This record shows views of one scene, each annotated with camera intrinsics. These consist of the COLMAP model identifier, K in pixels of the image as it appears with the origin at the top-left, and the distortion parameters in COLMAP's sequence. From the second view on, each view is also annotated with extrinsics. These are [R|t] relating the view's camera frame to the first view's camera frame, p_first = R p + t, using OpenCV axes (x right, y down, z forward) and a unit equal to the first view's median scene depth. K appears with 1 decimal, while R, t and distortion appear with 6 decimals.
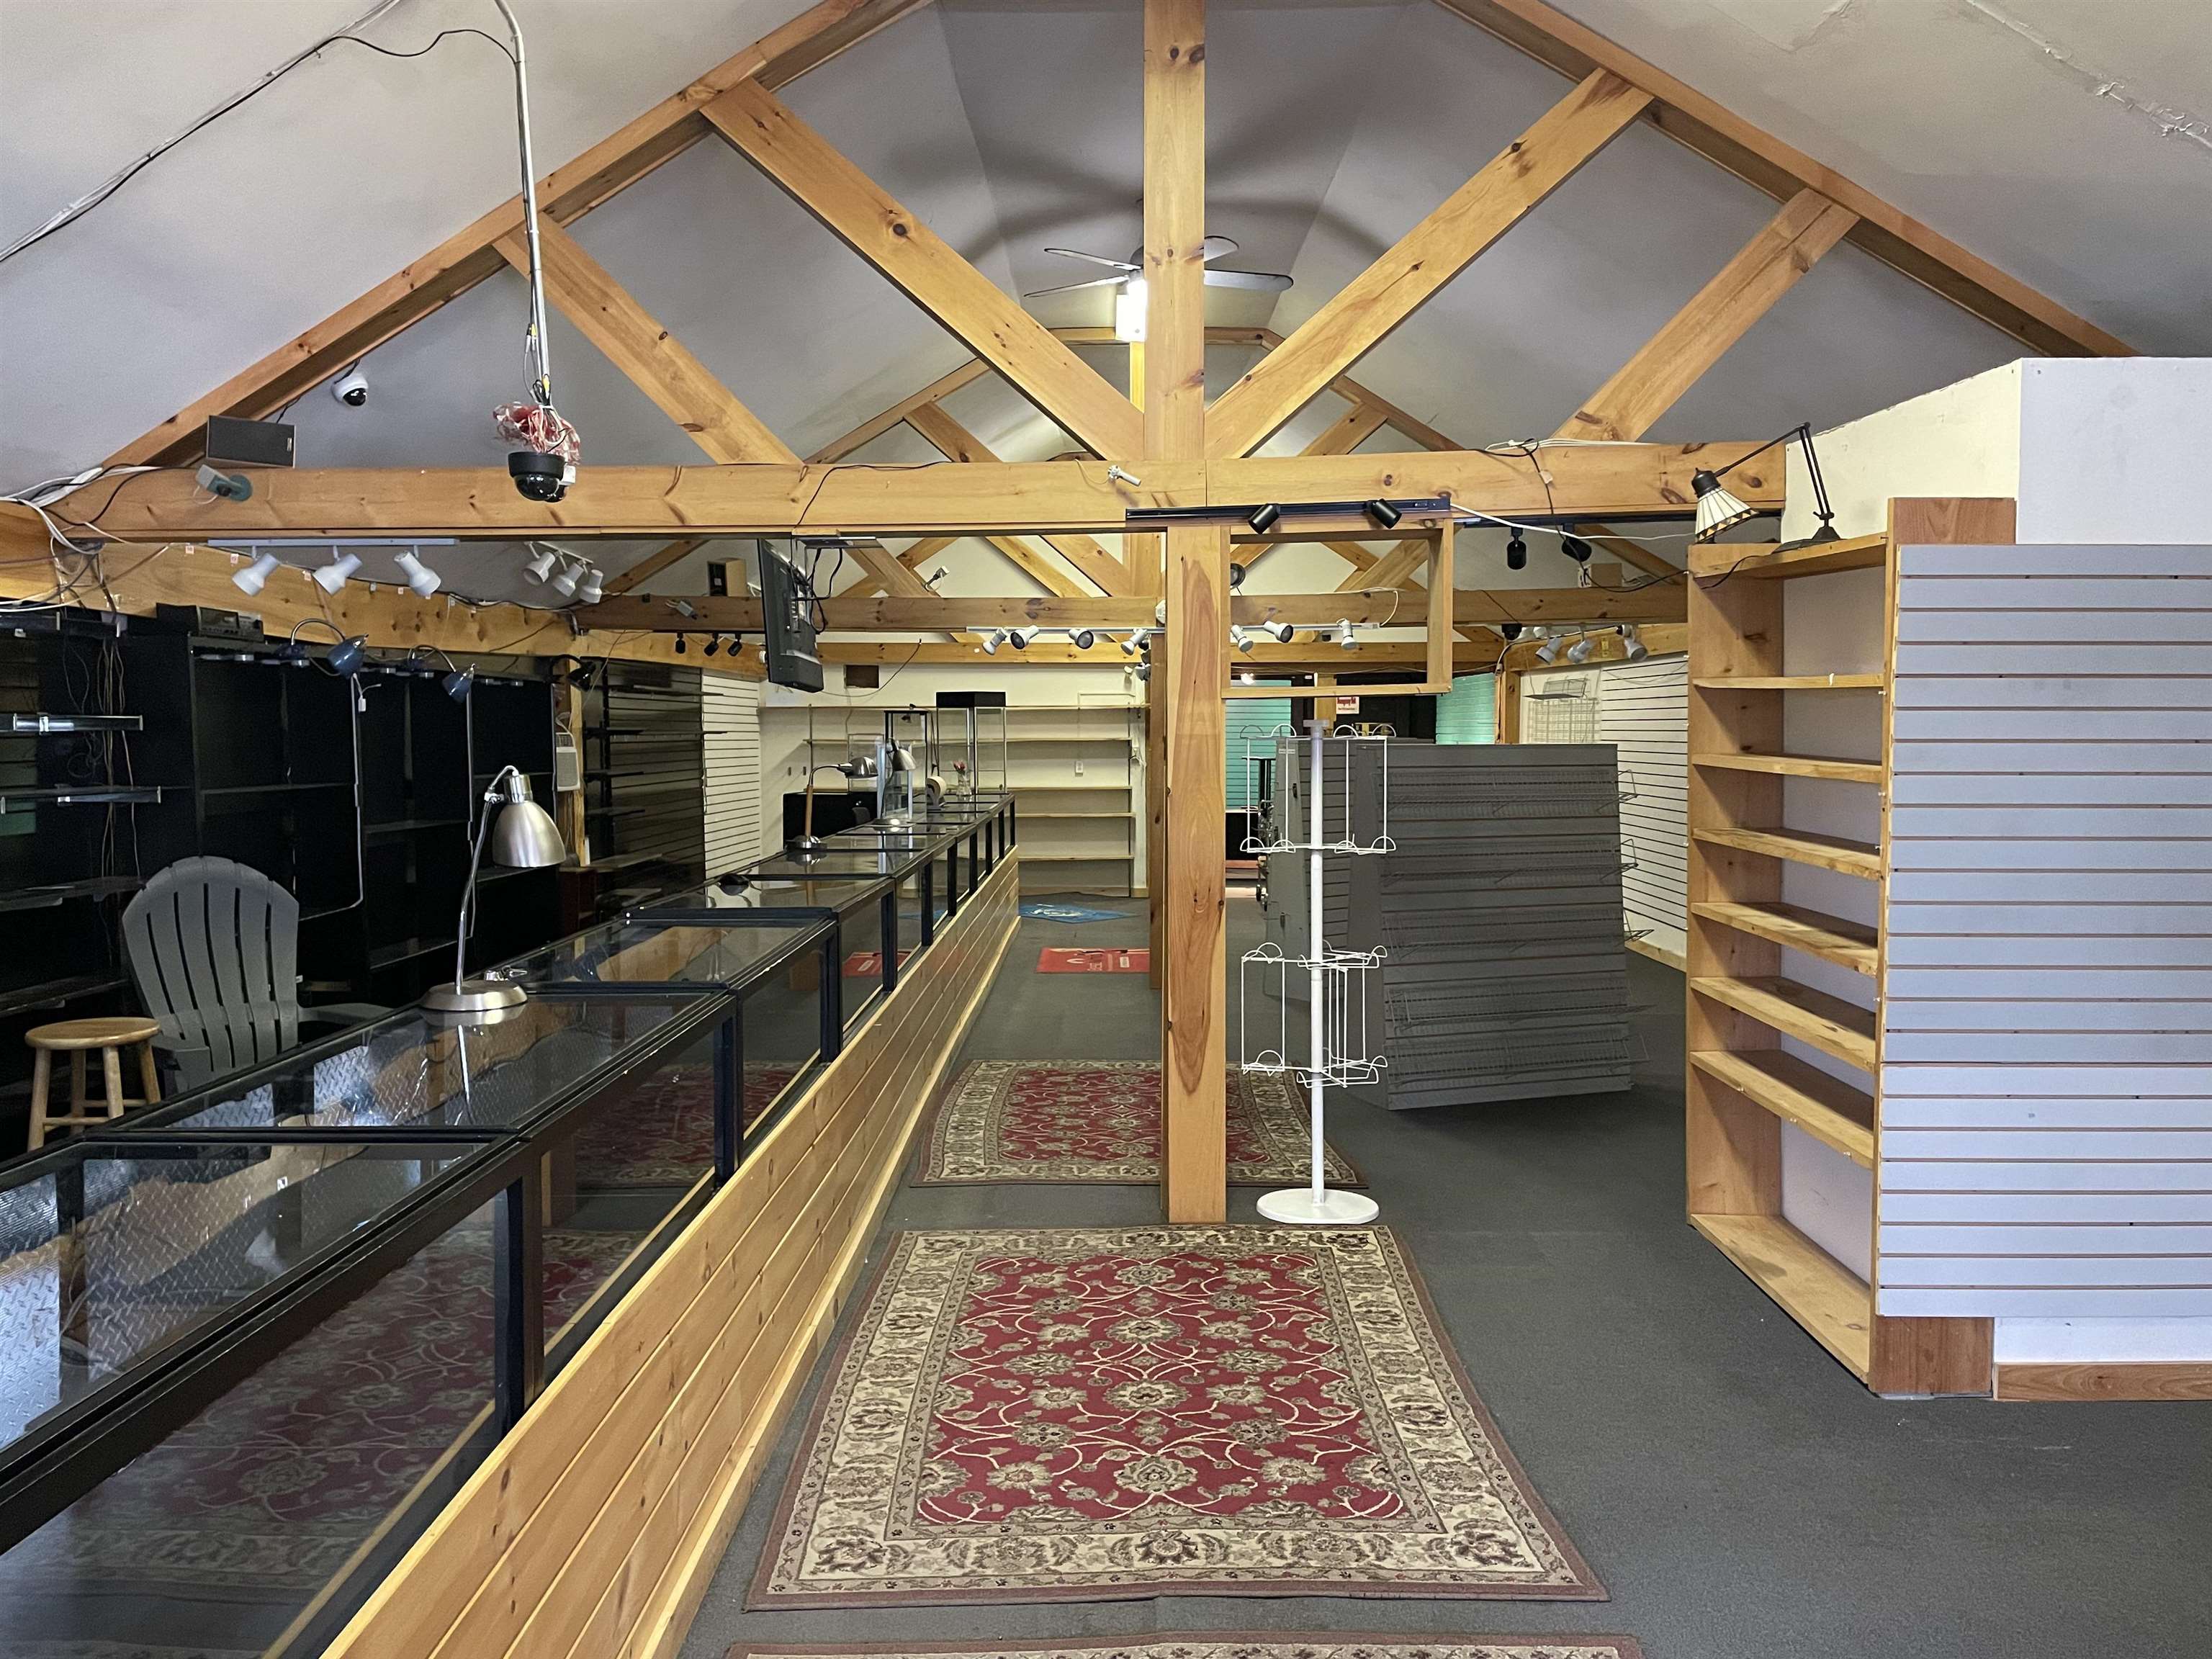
lens RADIAL K [[1669.6, 0, 1107.4], [0, 1669.6, 812.1], [0, 0, 1]] dist [0.095435, -0.128354]
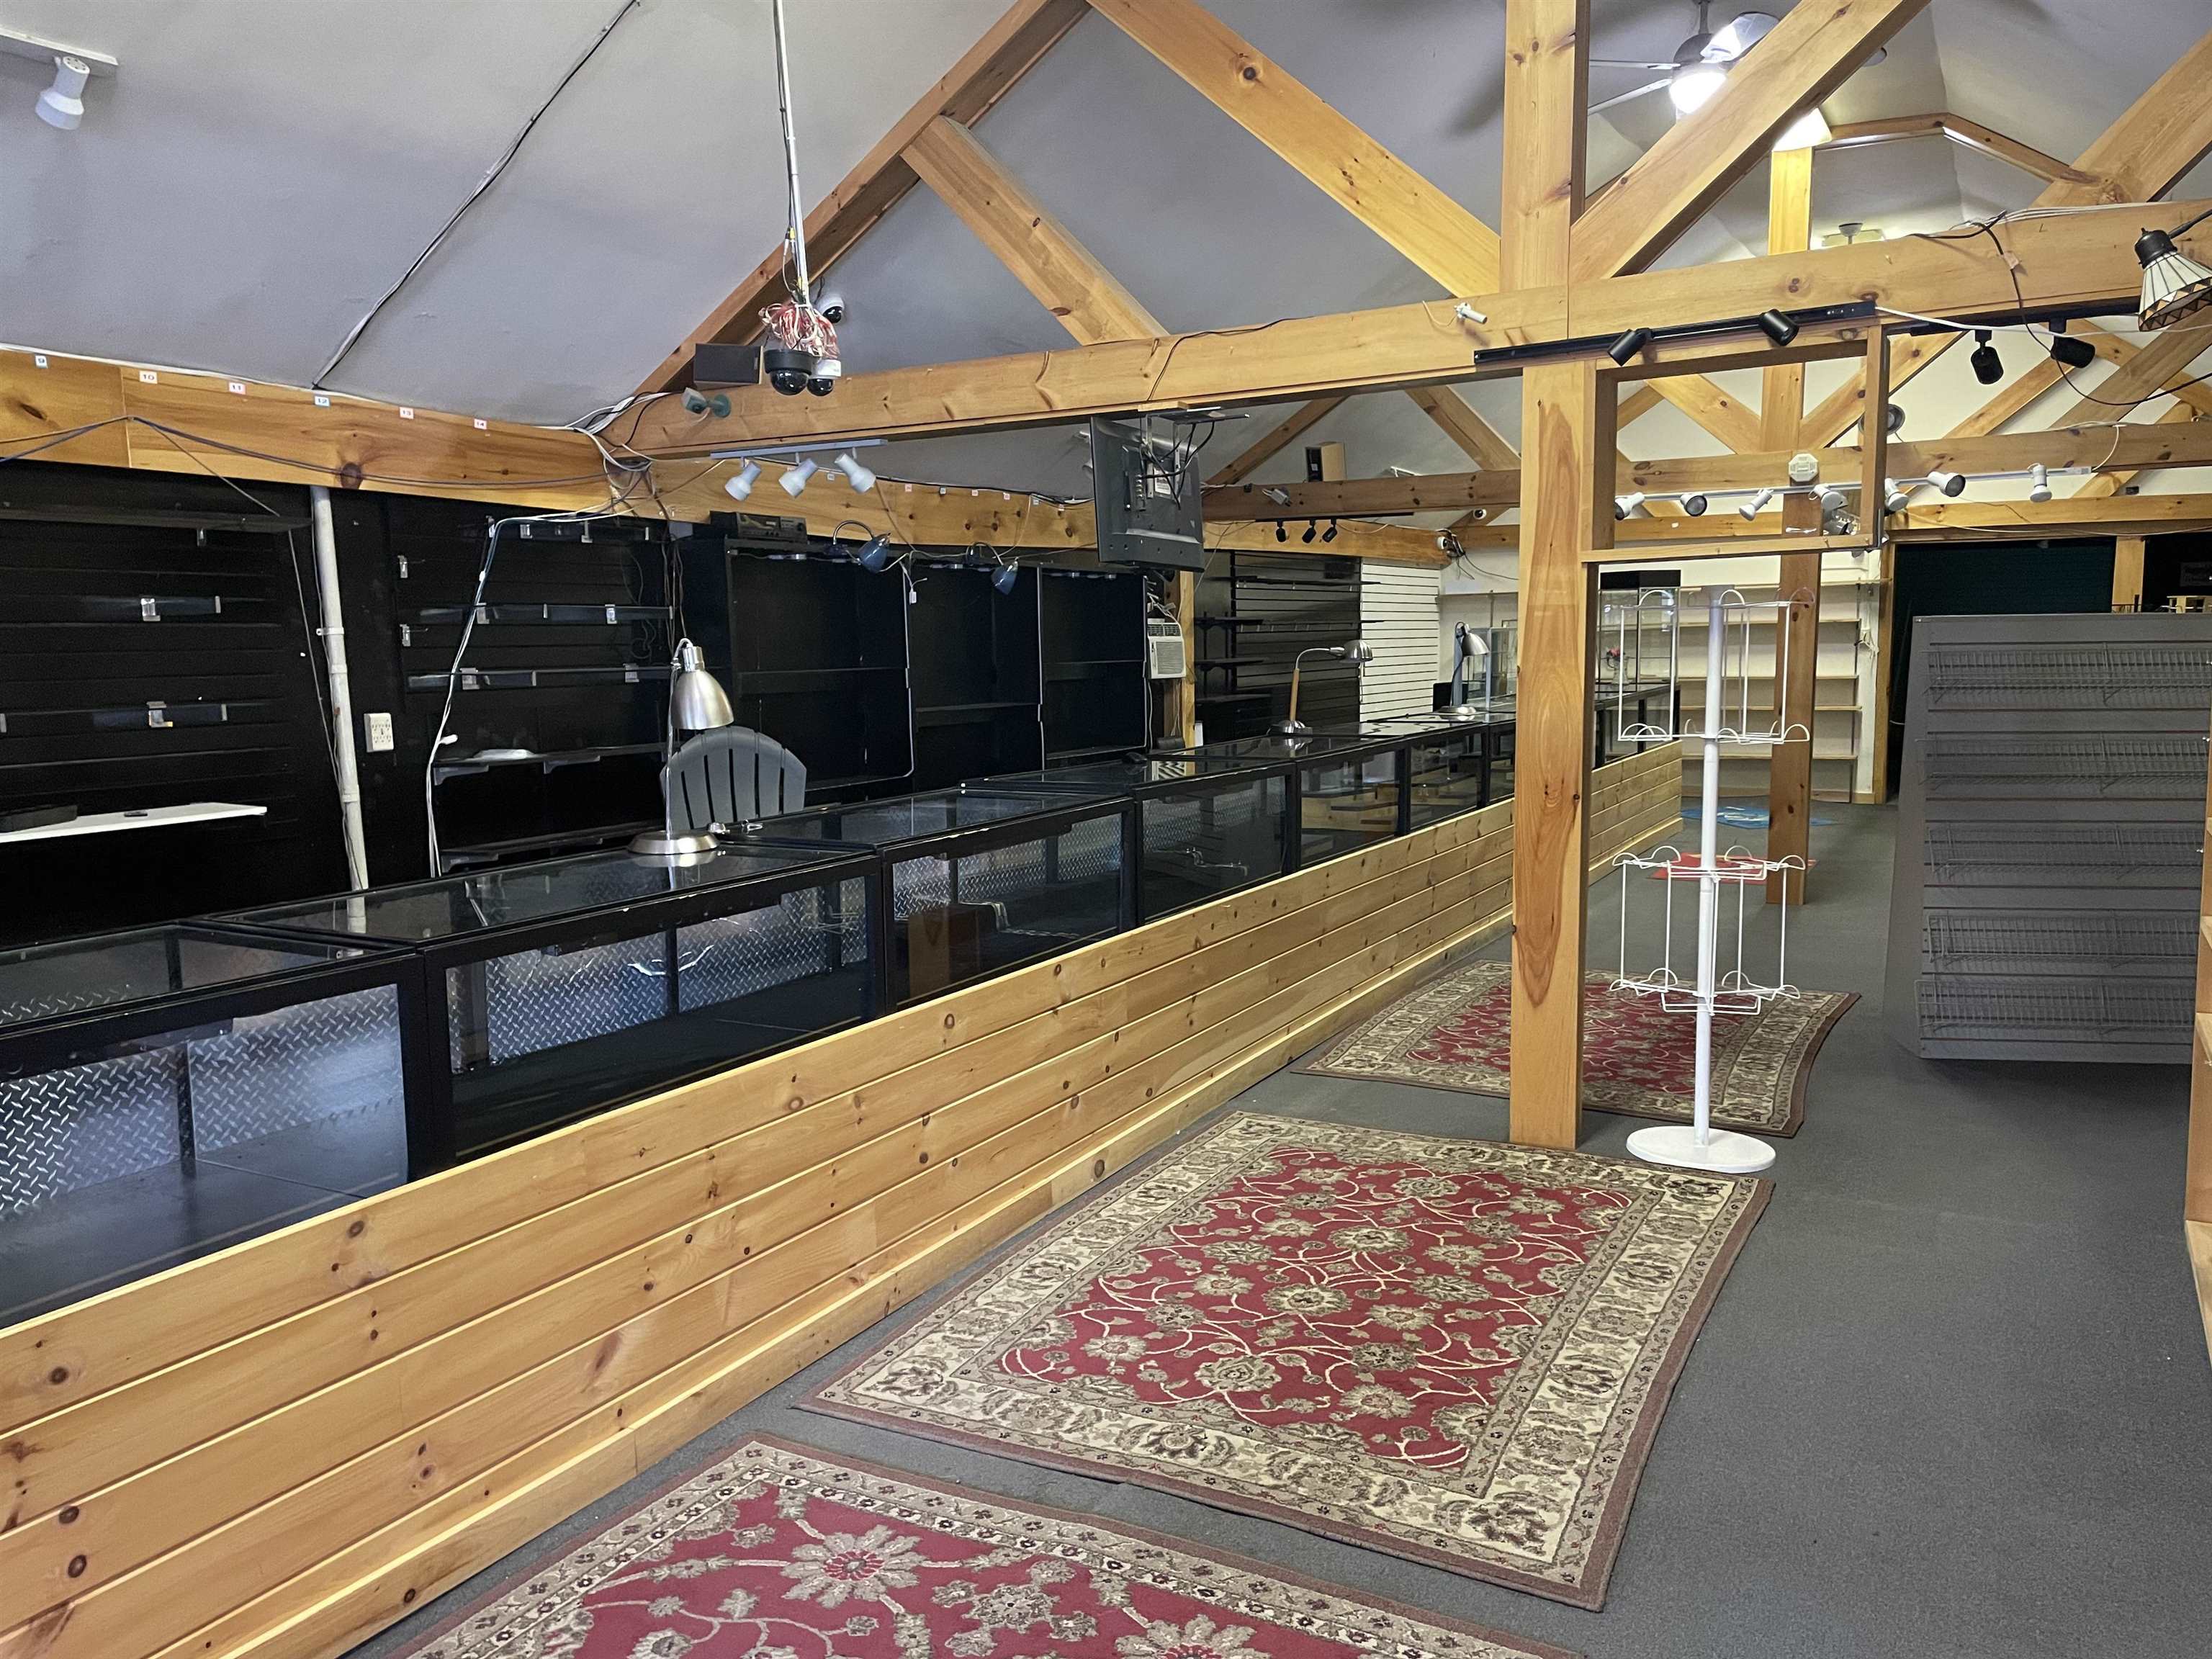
lens RADIAL K [[1669.6, 0, 1090.4], [0, 1669.6, 841.9], [0, 0, 1]] dist [0.095435, -0.128354]
pose [[0.876020, 0.049786, -0.479698, 0.276580], [-0.011469, 0.996527, 0.082480, 0.007835], [0.482138, -0.066752, 0.873549, 0.096498]]
